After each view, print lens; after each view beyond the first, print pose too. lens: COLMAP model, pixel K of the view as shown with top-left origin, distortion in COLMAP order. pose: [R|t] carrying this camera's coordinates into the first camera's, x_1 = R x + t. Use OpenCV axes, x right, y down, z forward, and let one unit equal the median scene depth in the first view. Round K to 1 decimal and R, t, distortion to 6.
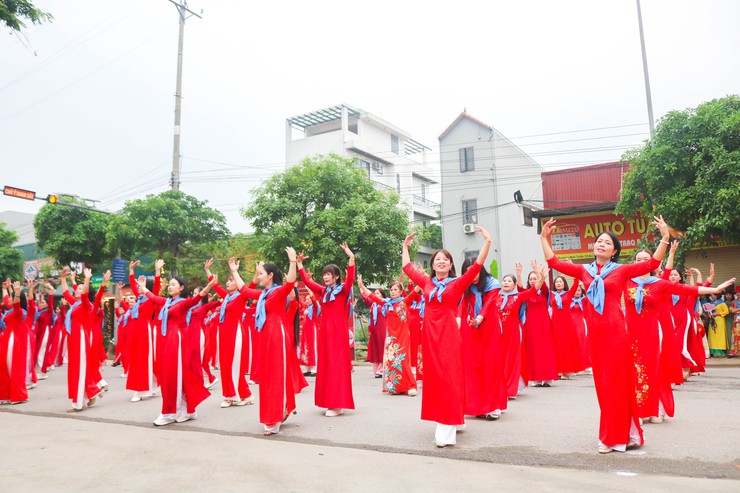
lens RADIAL K [[628.7, 0, 376.0], [0, 628.7, 248.4], [0, 0, 1]] dist [-0.135352, 0.104614]
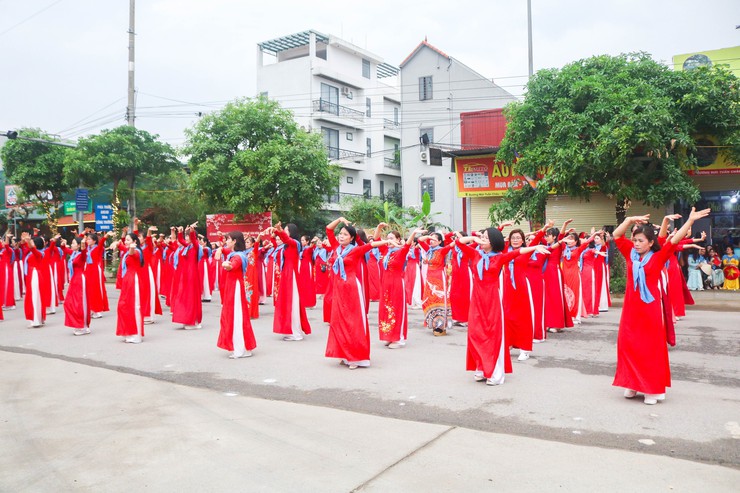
lens RADIAL K [[628.7, 0, 381.5], [0, 628.7, 247.1], [0, 0, 1]] dist [-0.135352, 0.104614]
pose [[0.999768, 0.014199, -0.016170, 0.132846], [-0.011766, 0.989844, 0.141669, -0.039292], [0.018017, -0.141445, 0.989782, -0.077802]]
